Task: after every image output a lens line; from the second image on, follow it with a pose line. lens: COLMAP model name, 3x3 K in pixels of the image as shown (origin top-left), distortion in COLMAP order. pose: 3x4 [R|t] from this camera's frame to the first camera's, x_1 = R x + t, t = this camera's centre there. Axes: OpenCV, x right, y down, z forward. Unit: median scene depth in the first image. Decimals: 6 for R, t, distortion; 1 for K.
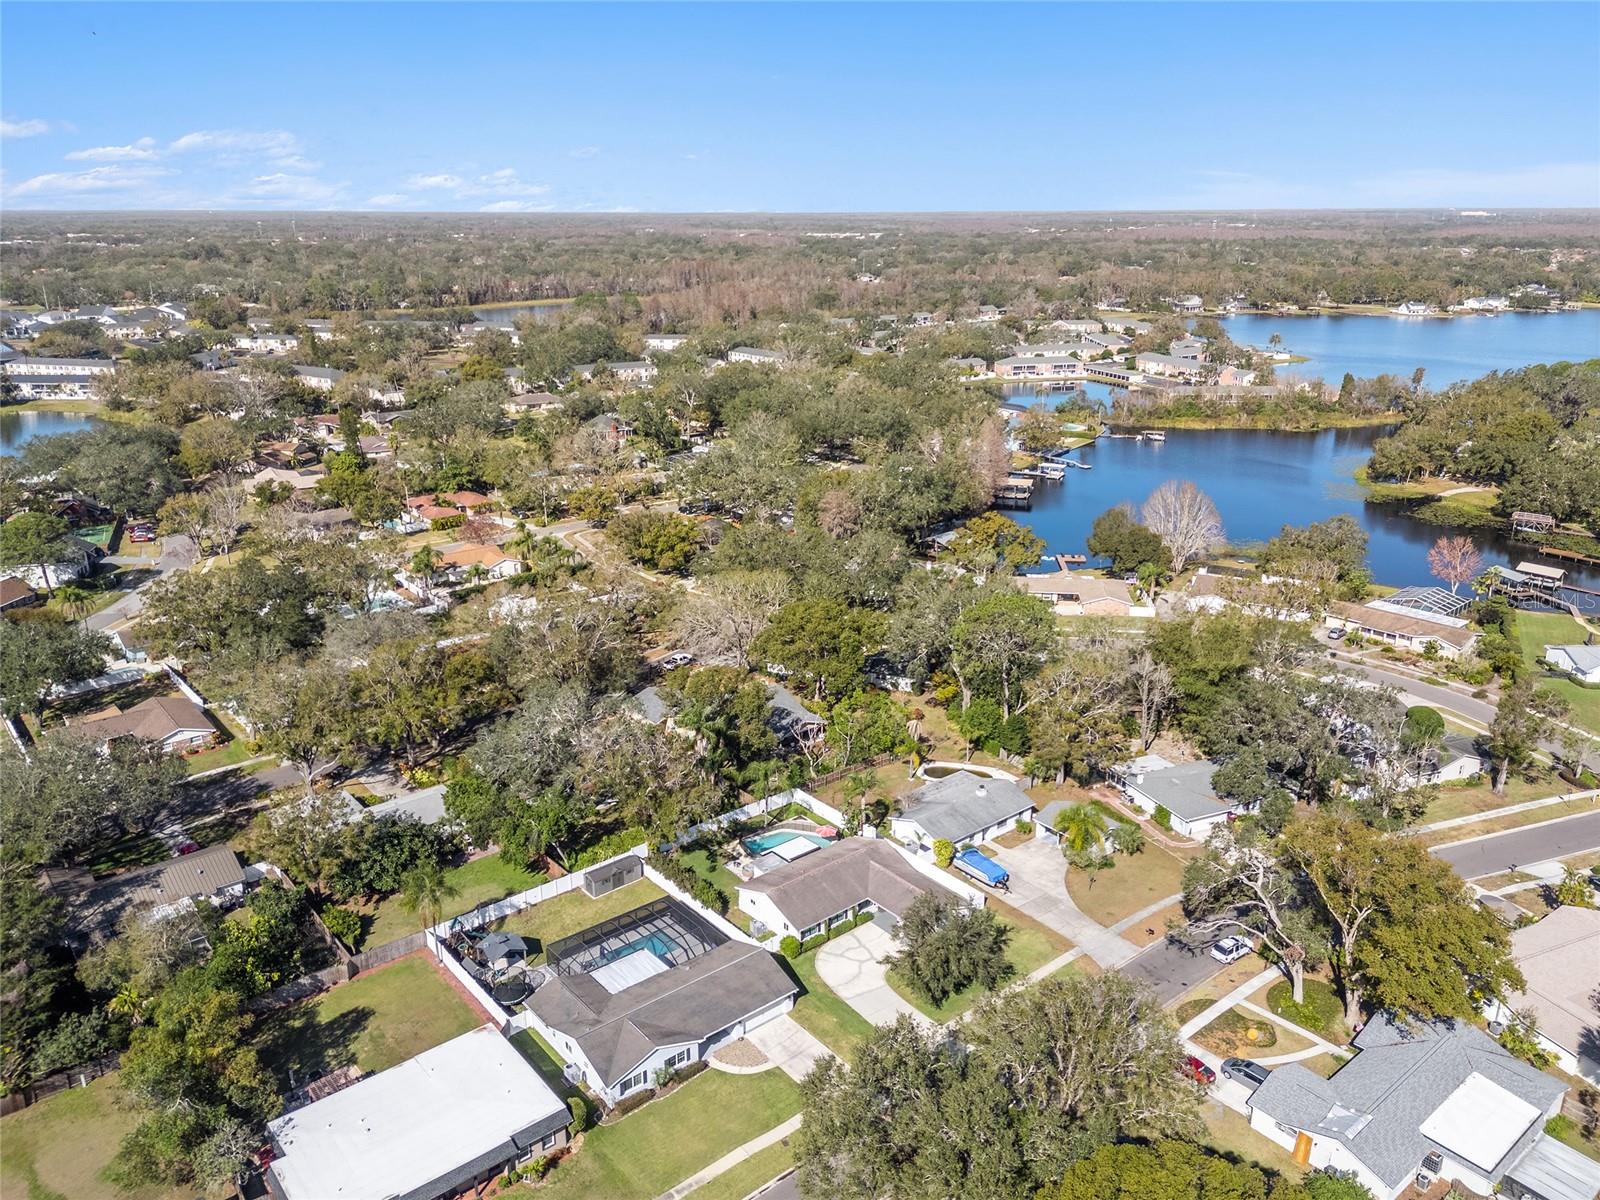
lens RADIAL K [[1175.5, 0, 800.0], [0, 1175.5, 600.0], [0, 0, 1]] dist [0.101772, -0.126620]
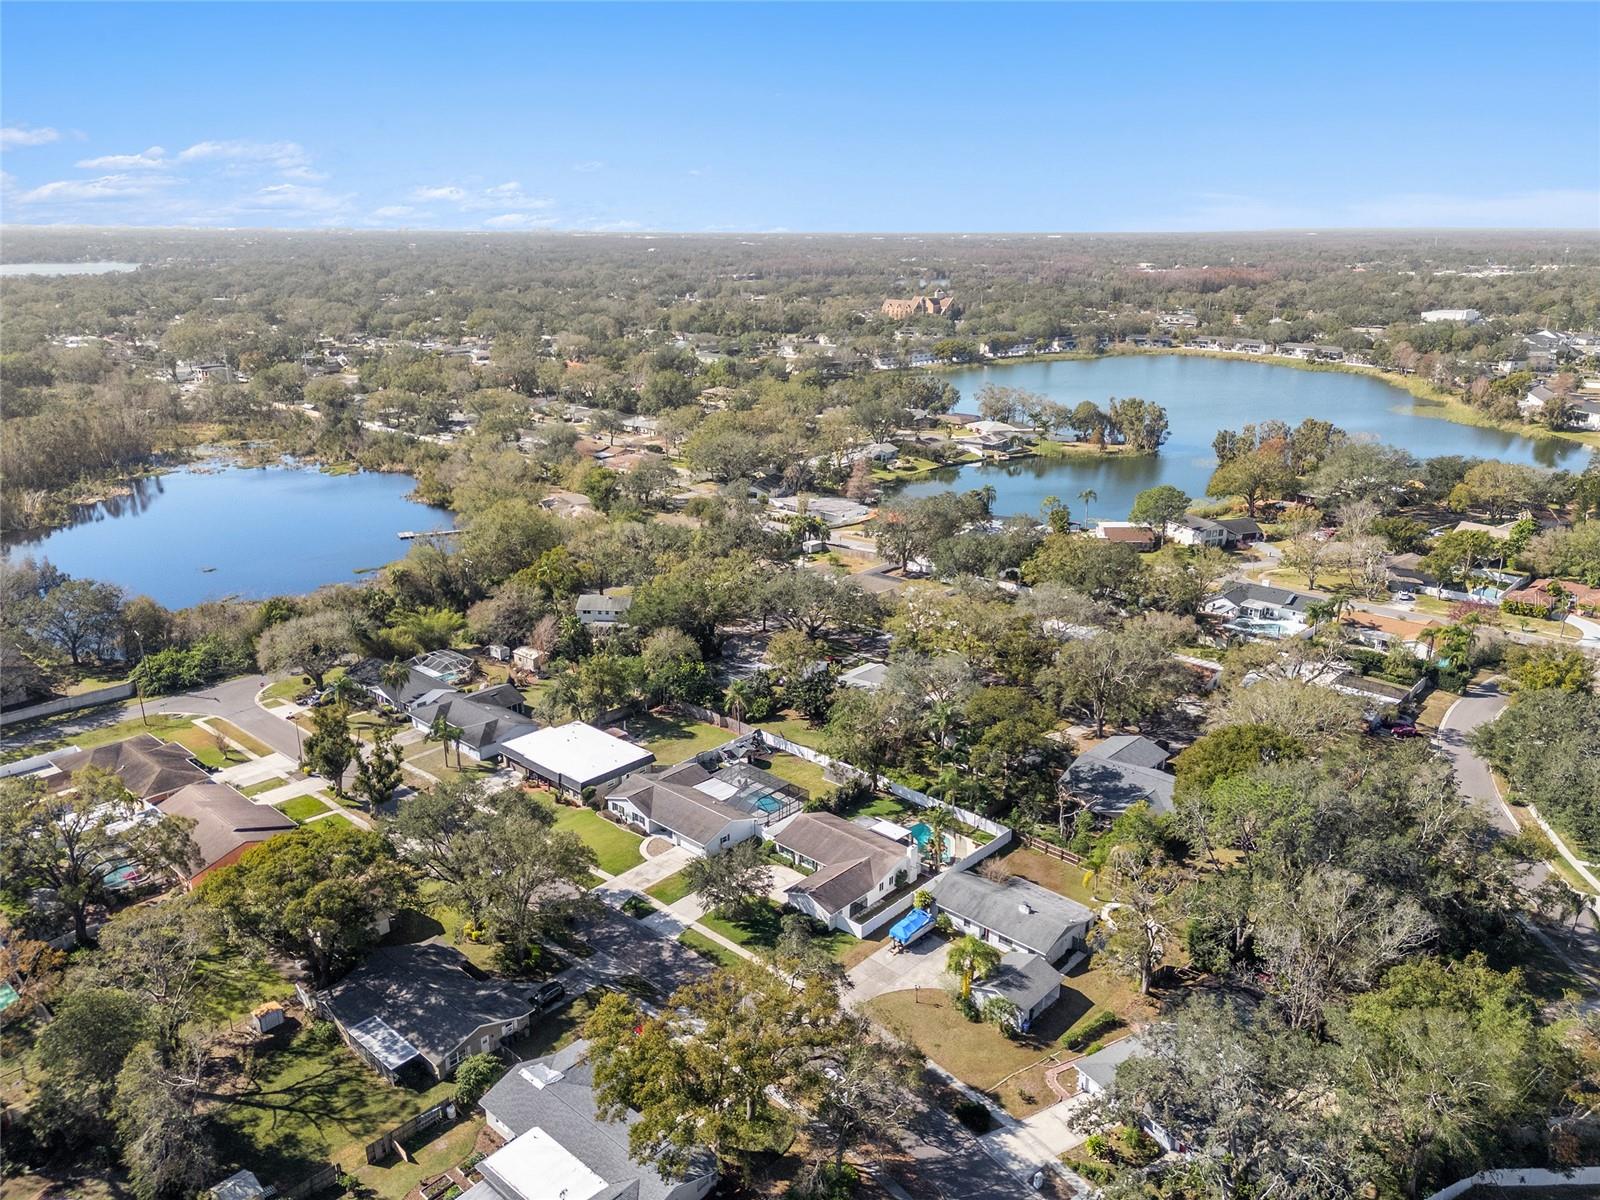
lens RADIAL K [[1175.5, 0, 800.0], [0, 1175.5, 600.0], [0, 0, 1]] dist [0.101772, -0.126620]
pose [[0.137676, 0.301040, -0.943621, 0.644278], [-0.313800, 0.916874, 0.246722, -0.165166], [0.939454, 0.262141, 0.220698, 0.374986]]
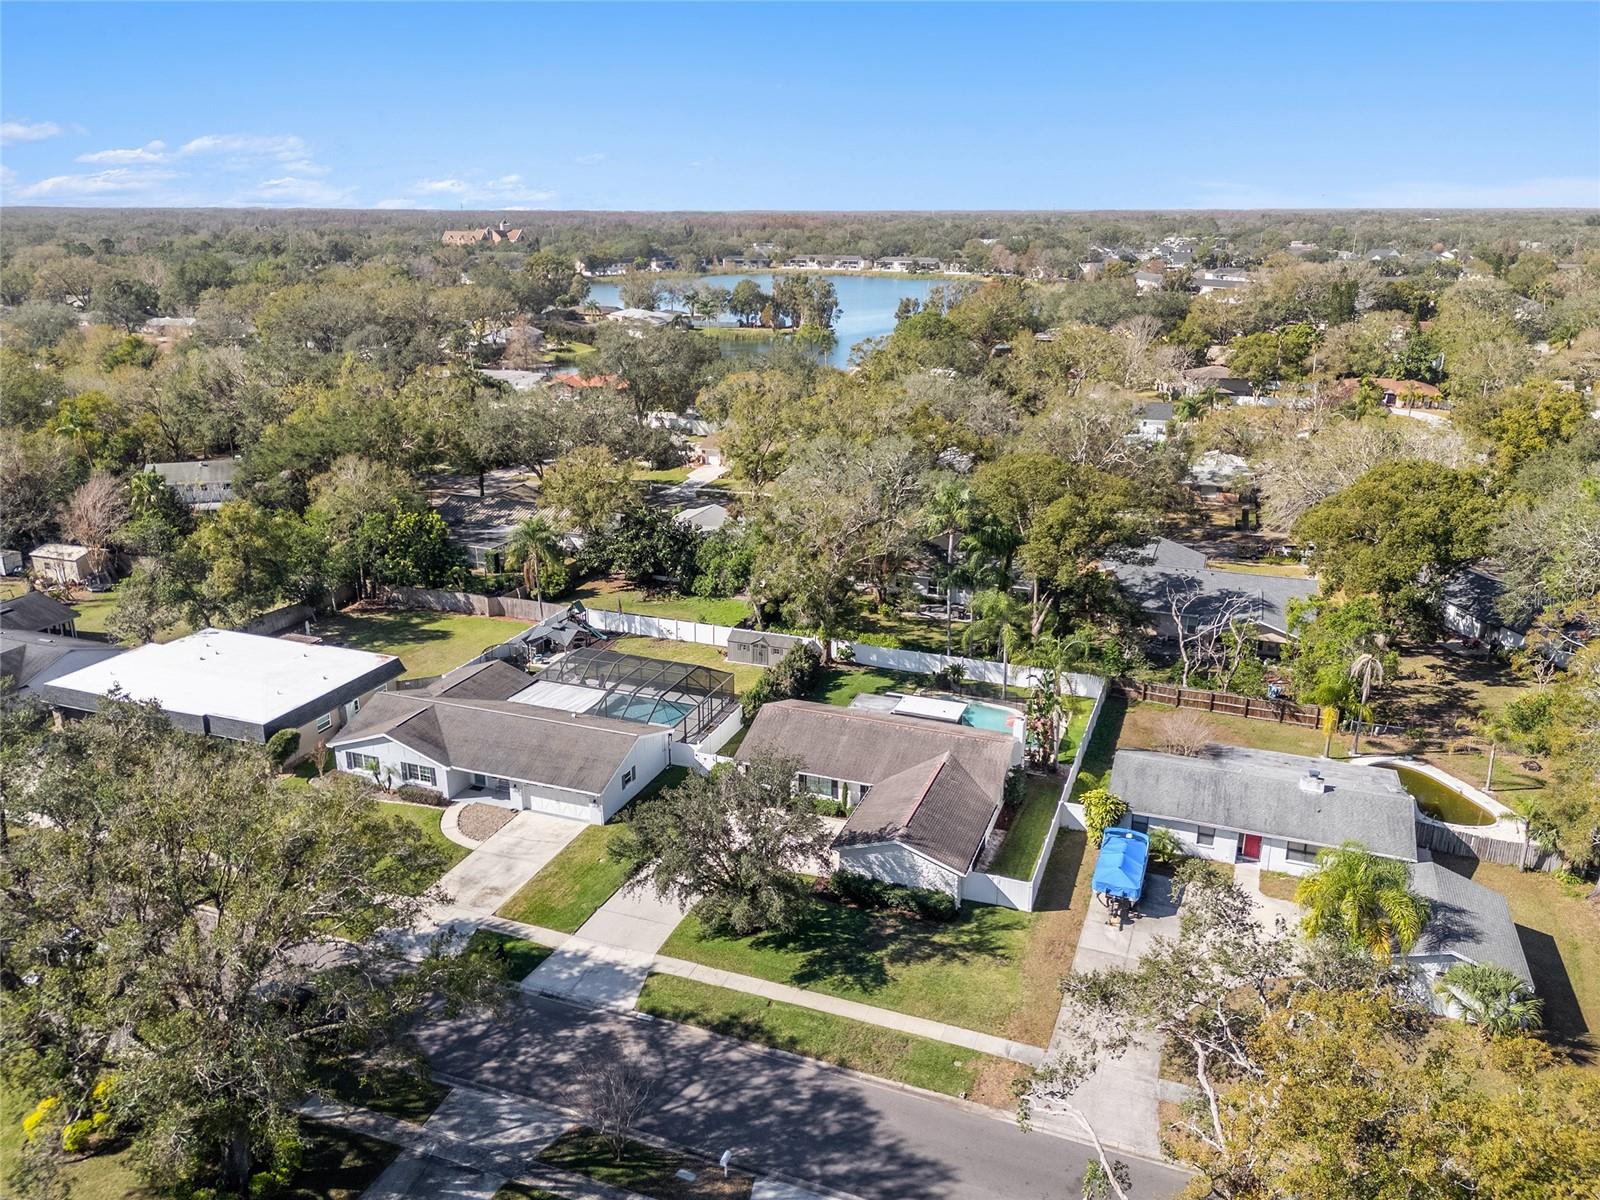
lens RADIAL K [[1175.5, 0, 800.0], [0, 1175.5, 600.0], [0, 0, 1]] dist [0.101772, -0.126620]
pose [[0.493738, 0.274796, -0.825052, 0.290183], [-0.274794, 0.949447, 0.151782, 0.050034], [0.825052, 0.151779, 0.544291, 0.374255]]
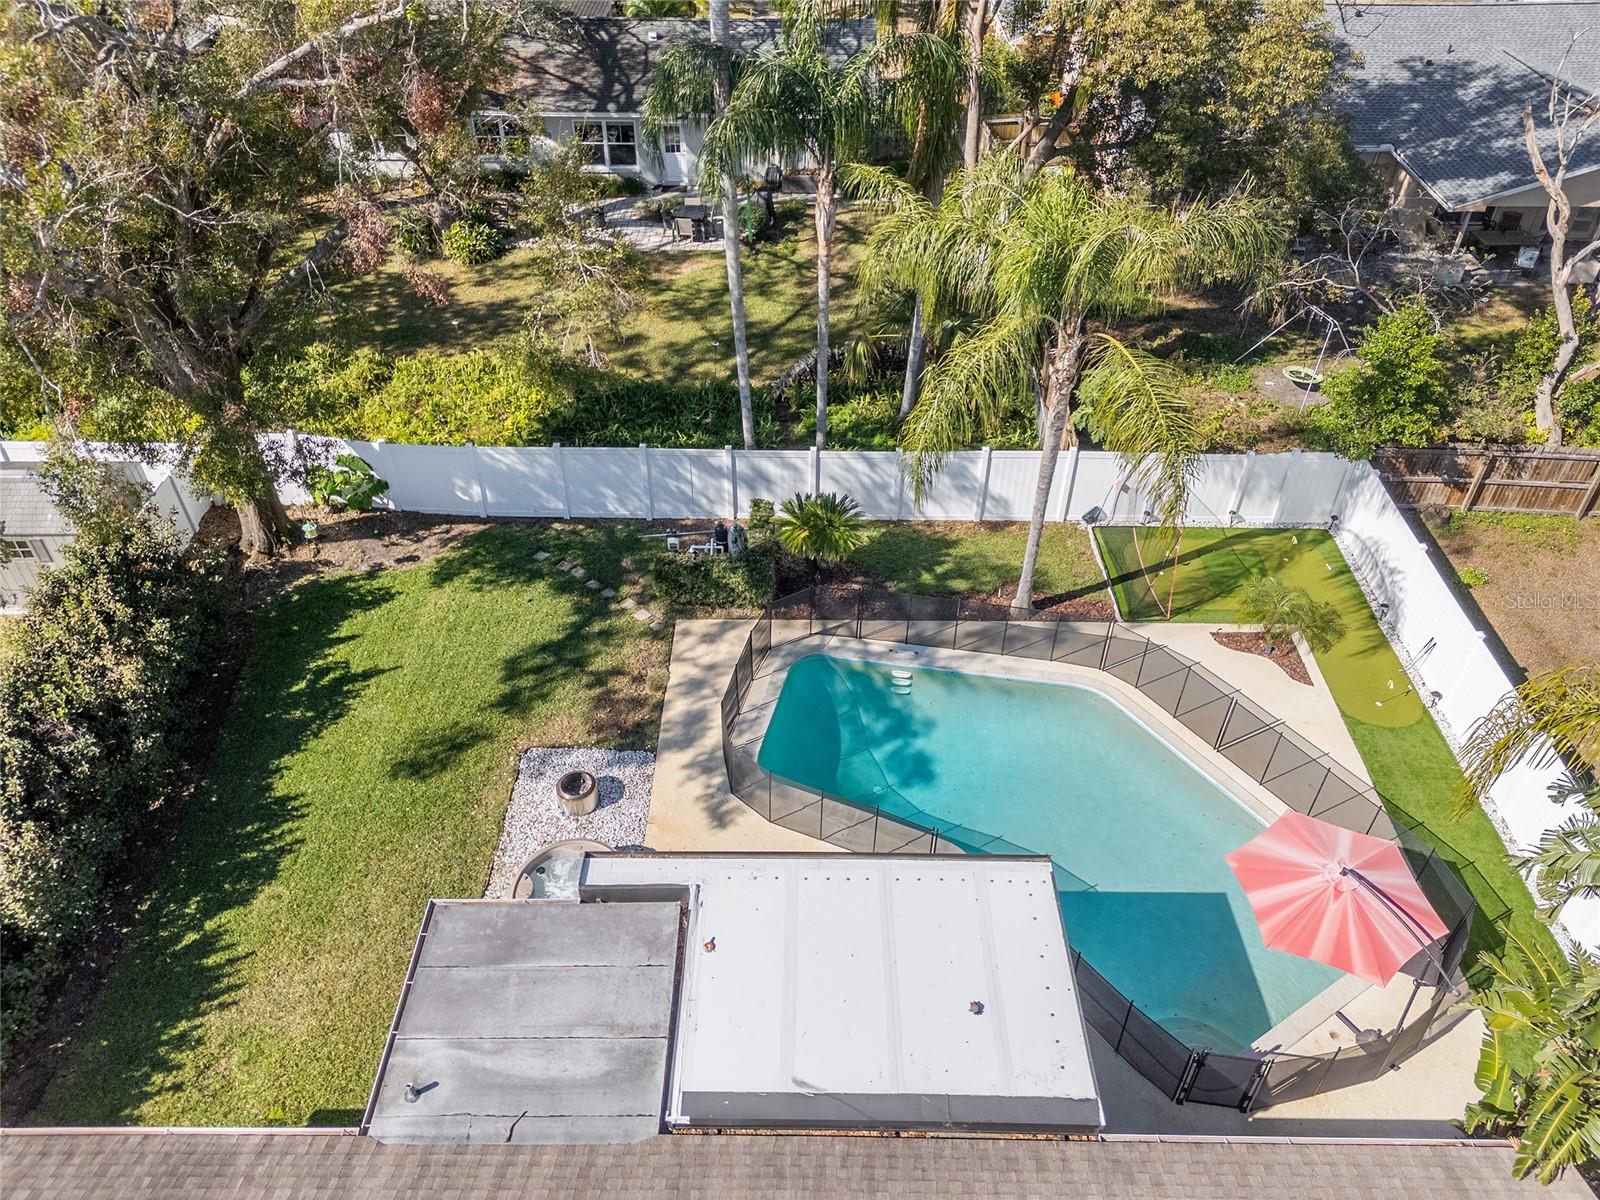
lens RADIAL K [[1175.5, 0, 800.0], [0, 1175.5, 600.0], [0, 0, 1]] dist [0.101772, -0.126620]
pose [[0.765806, 0.417619, -0.489015, 0.017927], [-0.204647, 0.879168, 0.430329, 0.085656], [0.609640, -0.229473, 0.758736, 0.581064]]
